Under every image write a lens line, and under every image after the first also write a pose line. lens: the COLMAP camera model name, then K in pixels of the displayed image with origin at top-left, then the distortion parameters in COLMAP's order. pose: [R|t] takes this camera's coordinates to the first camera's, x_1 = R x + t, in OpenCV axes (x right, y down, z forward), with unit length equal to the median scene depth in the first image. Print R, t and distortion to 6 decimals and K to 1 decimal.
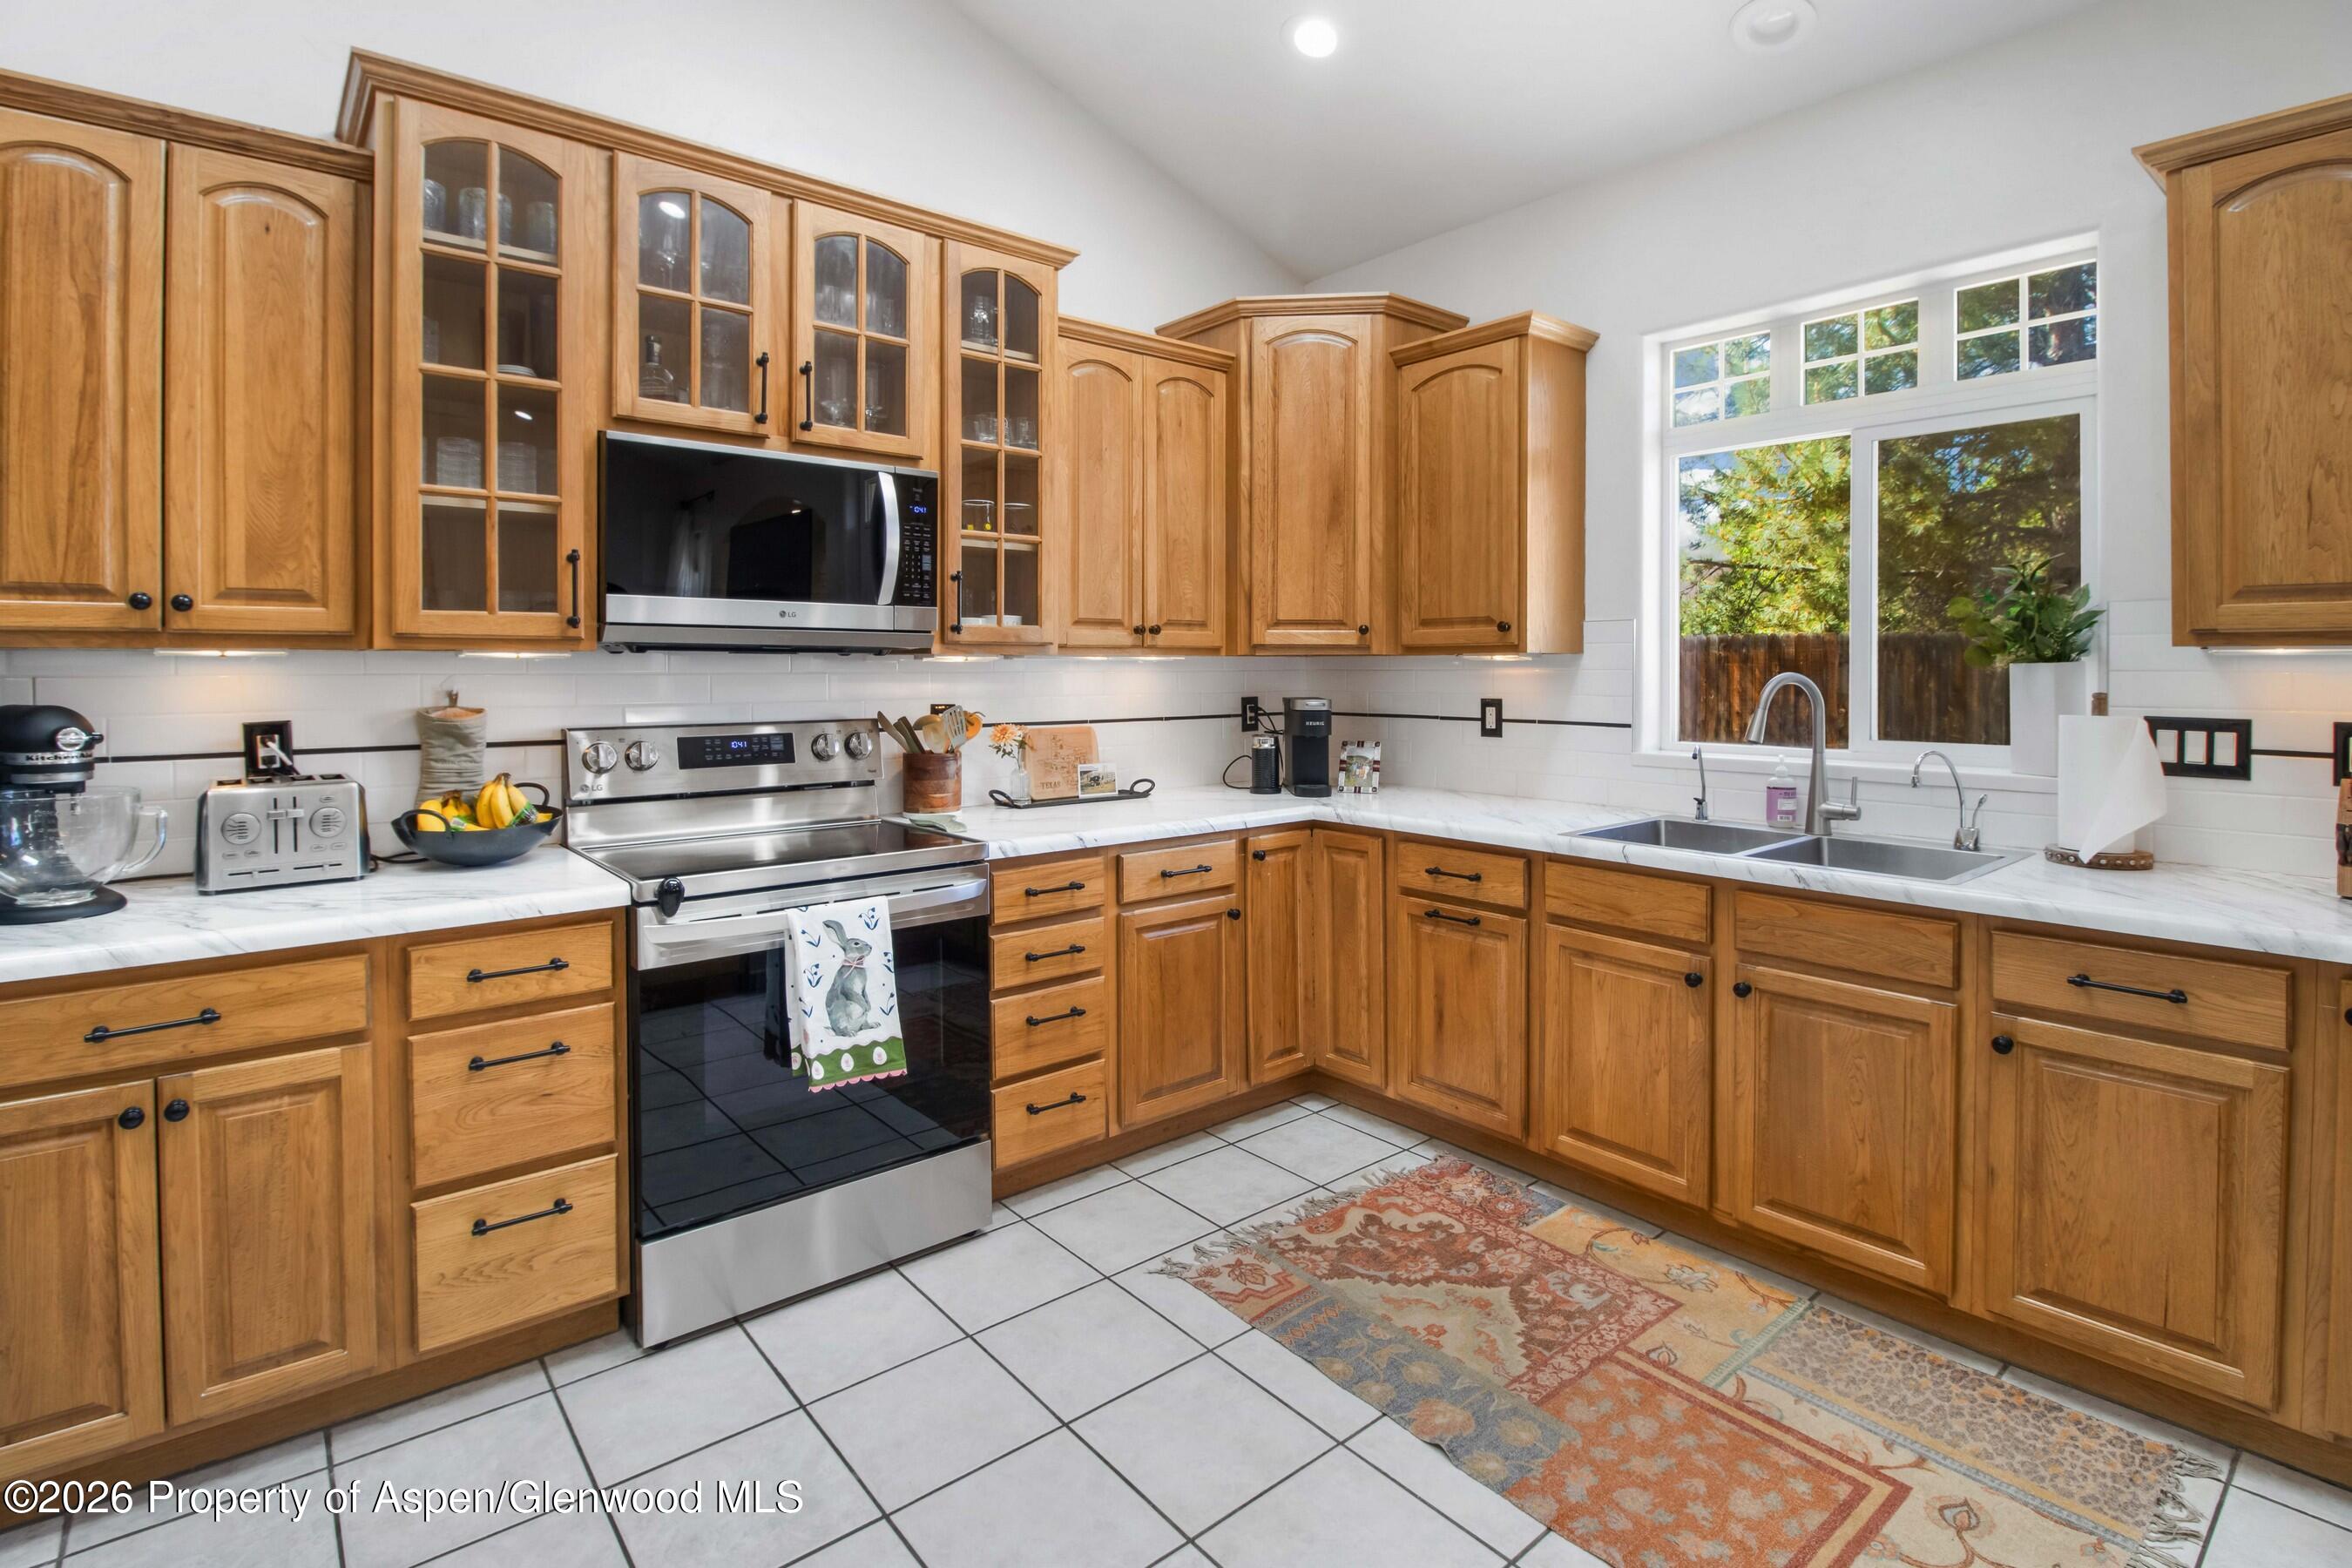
lens RADIAL K [[1129.3, 0, 1174.1], [0, 1129.3, 679.7], [0, 0, 1]] dist [0.000499, -0.012707]
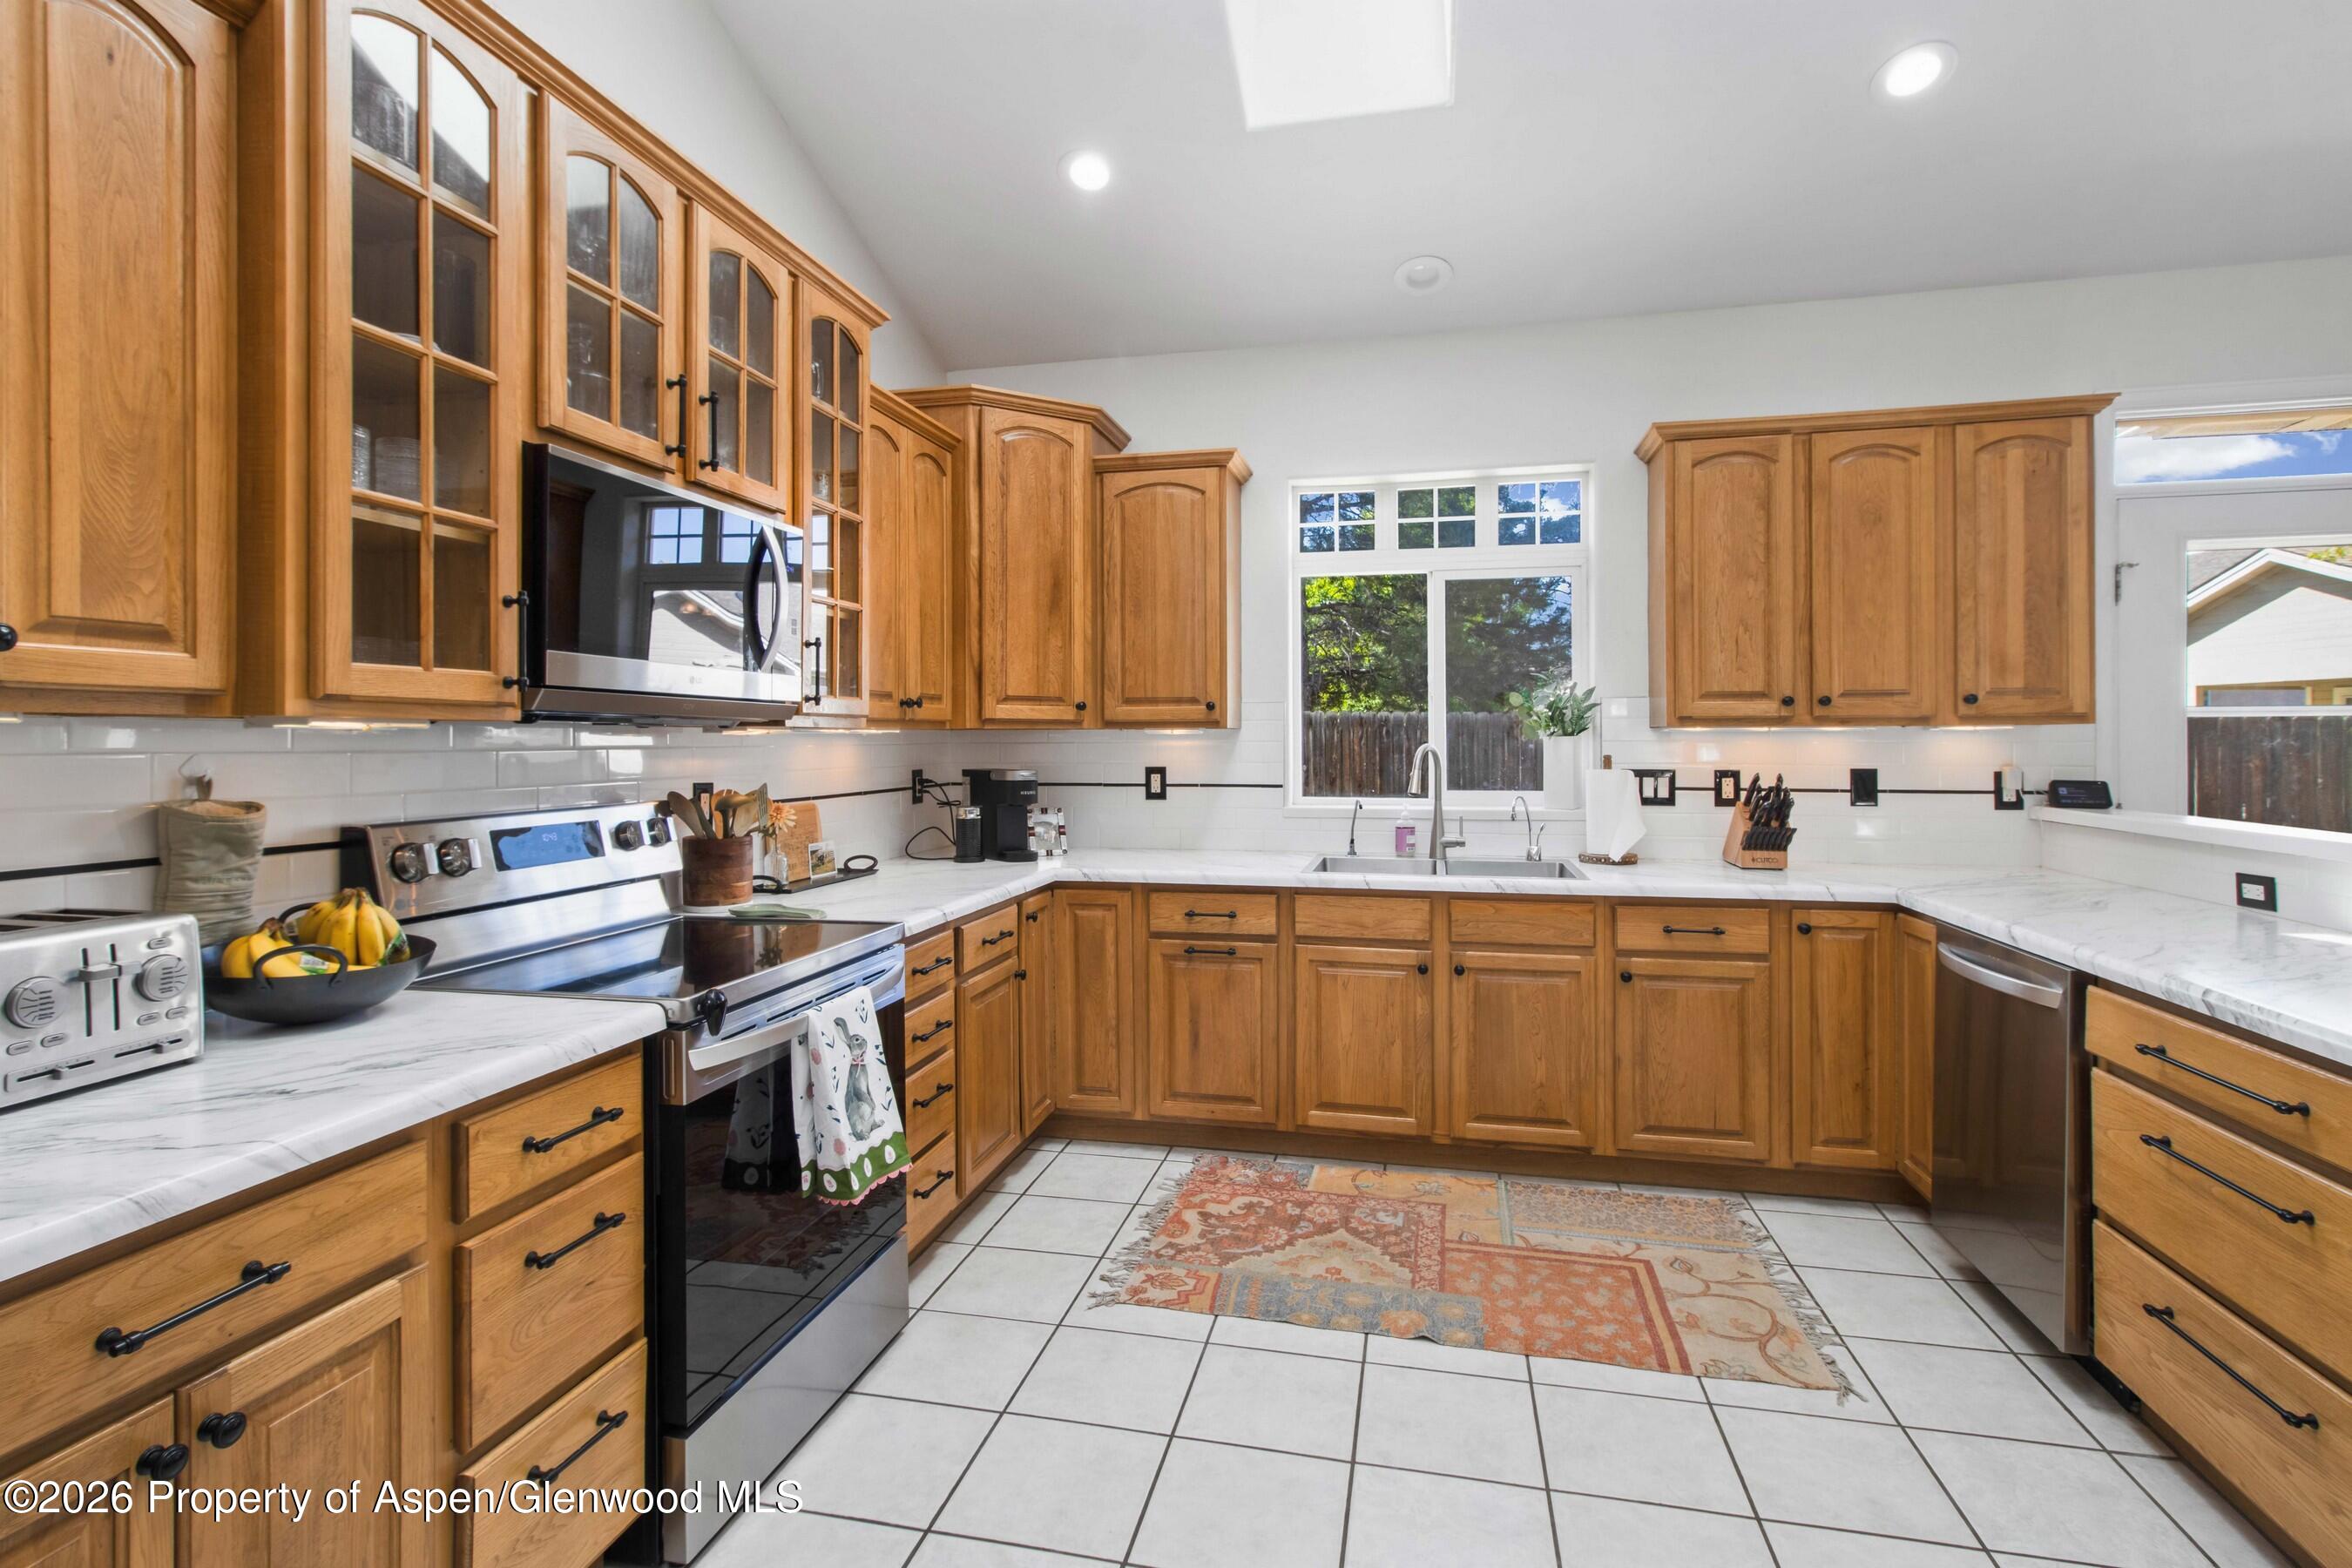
lens RADIAL K [[1122.6, 0, 1171.3], [0, 1122.6, 736.6], [0, 0, 1]] dist [-0.000799, 0.000100]
pose [[0.793279, 0.000220, 0.608859, -0.564491], [0.008524, 0.999898, -0.011467, -0.001468], [-0.608799, 0.014286, 0.793196, 0.097720]]
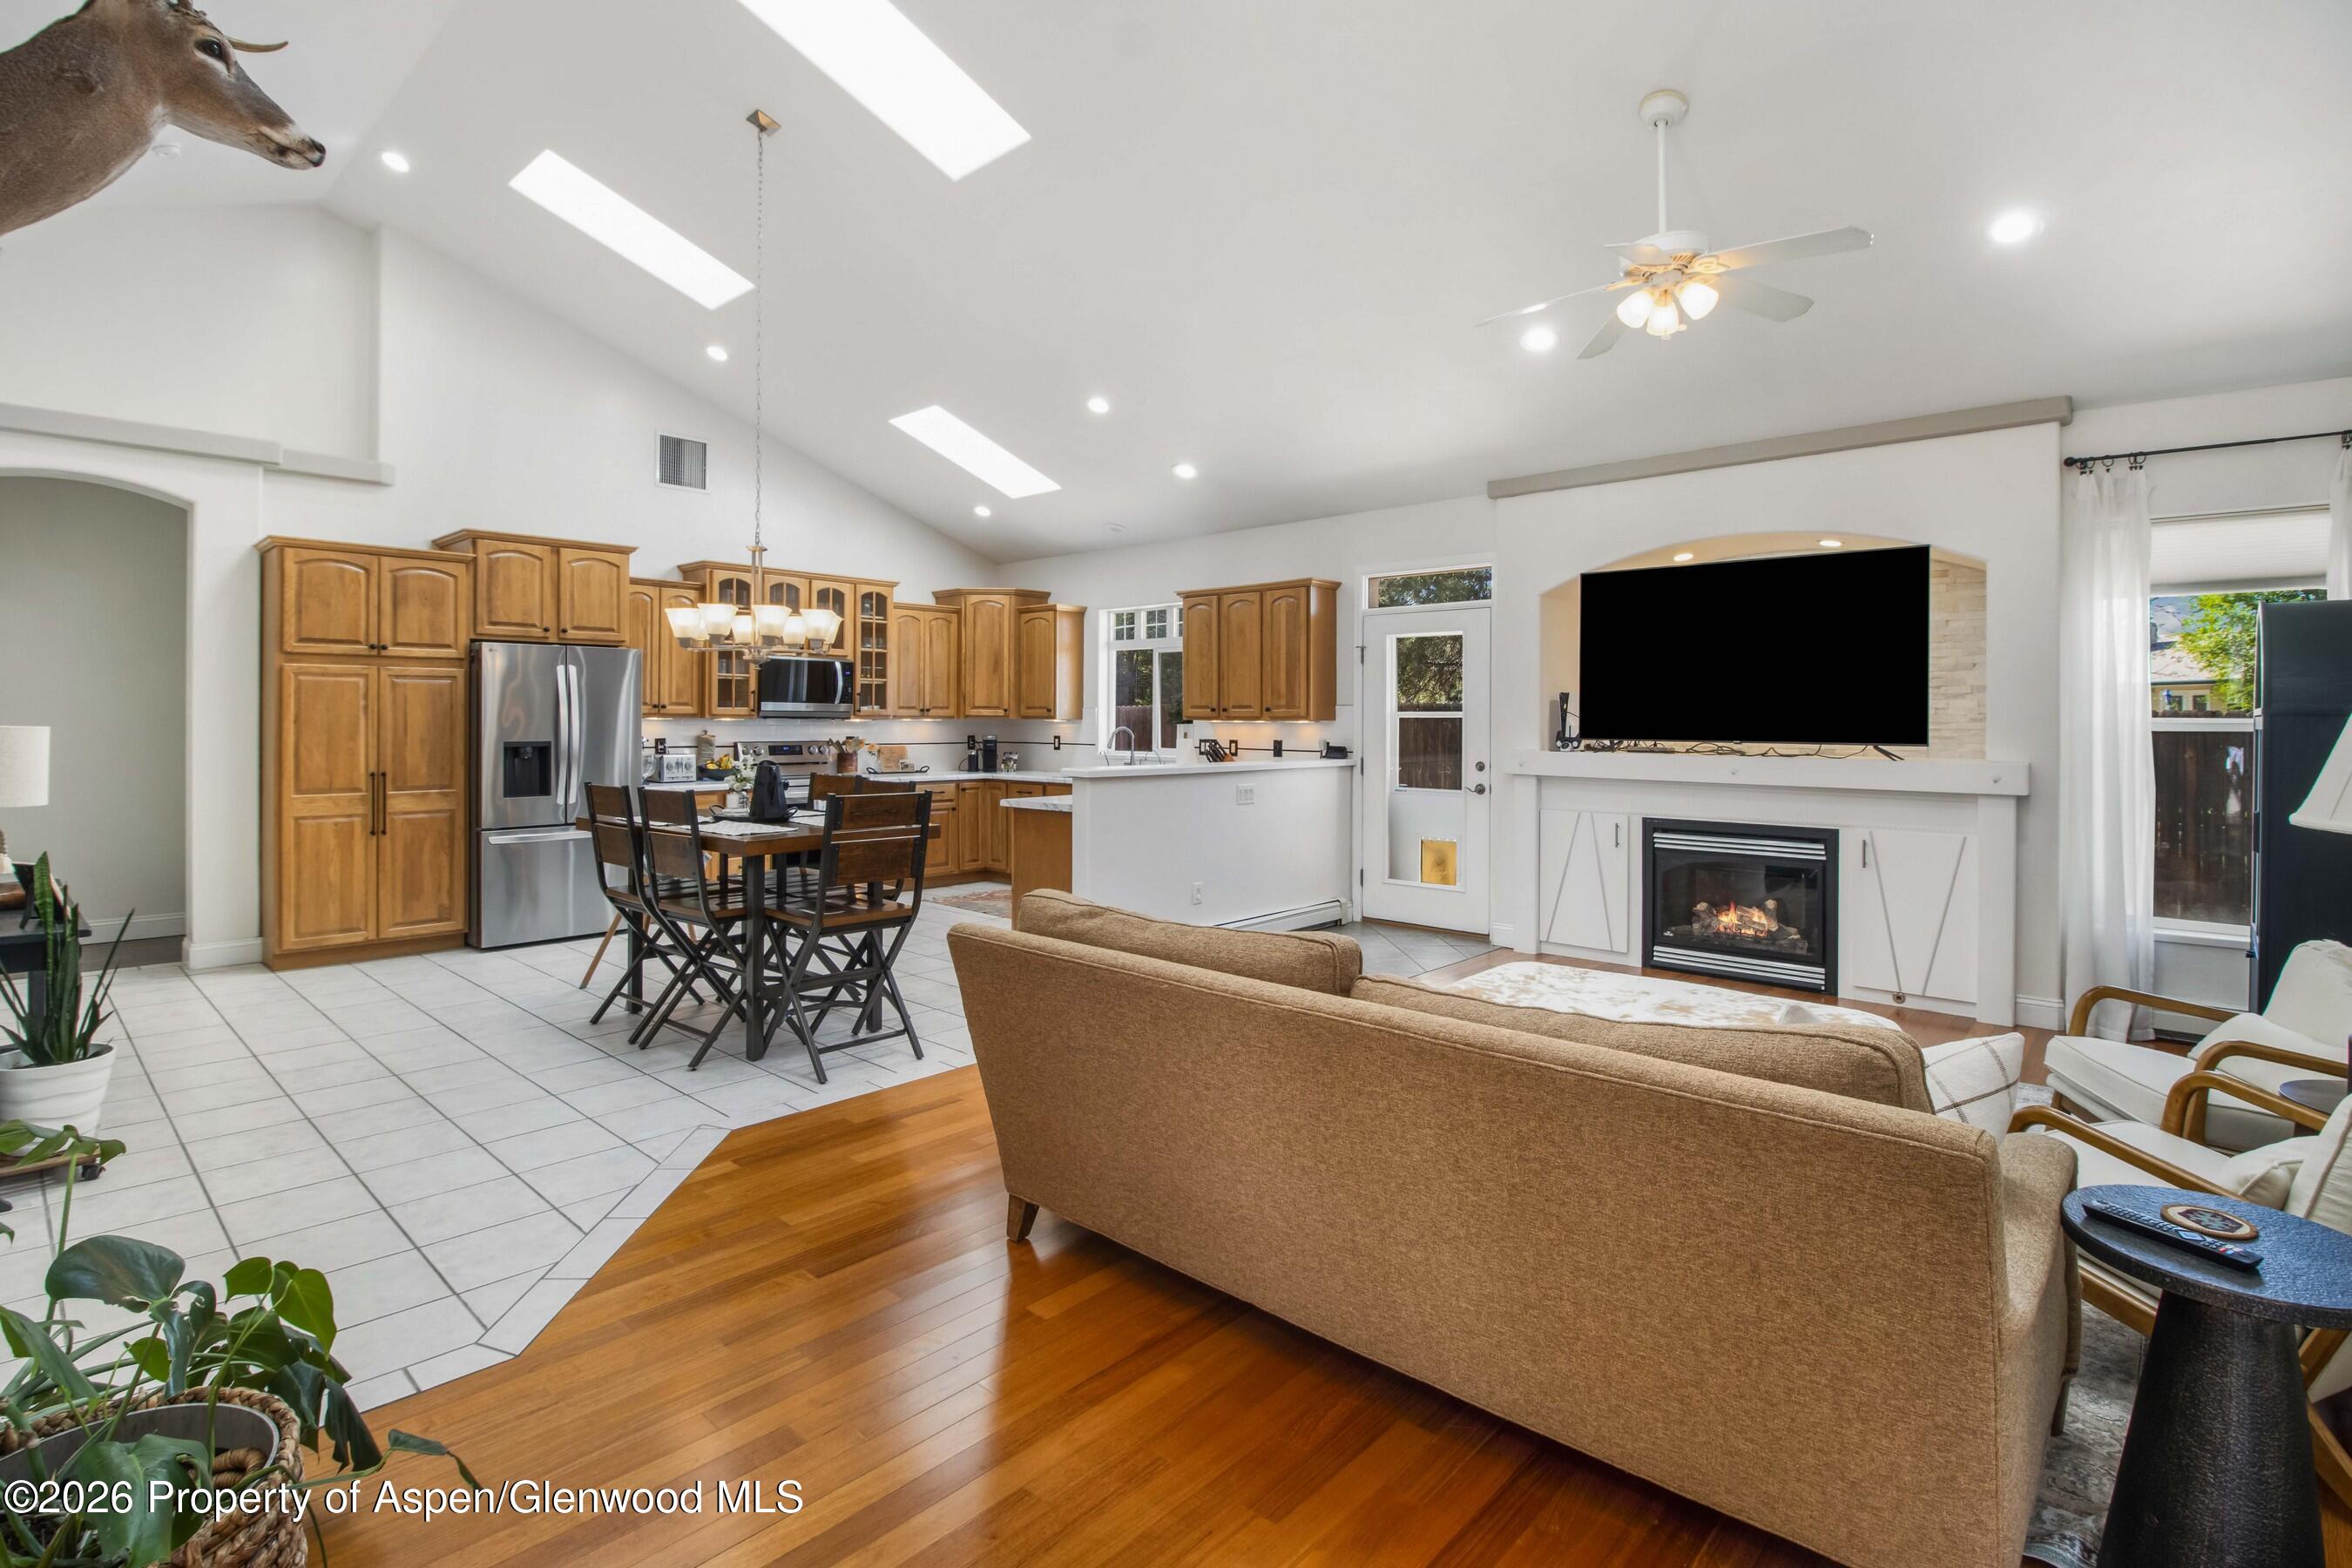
lens RADIAL K [[1128.6, 0, 1136.2], [0, 1128.6, 719.9], [0, 0, 1]] dist [-0.000846, -0.000168]
pose [[0.993499, 0.006207, 0.113671, 0.223739], [-0.004931, 0.999922, -0.011504, 0.012234], [-0.113734, 0.010869, 0.993452, -2.306194]]
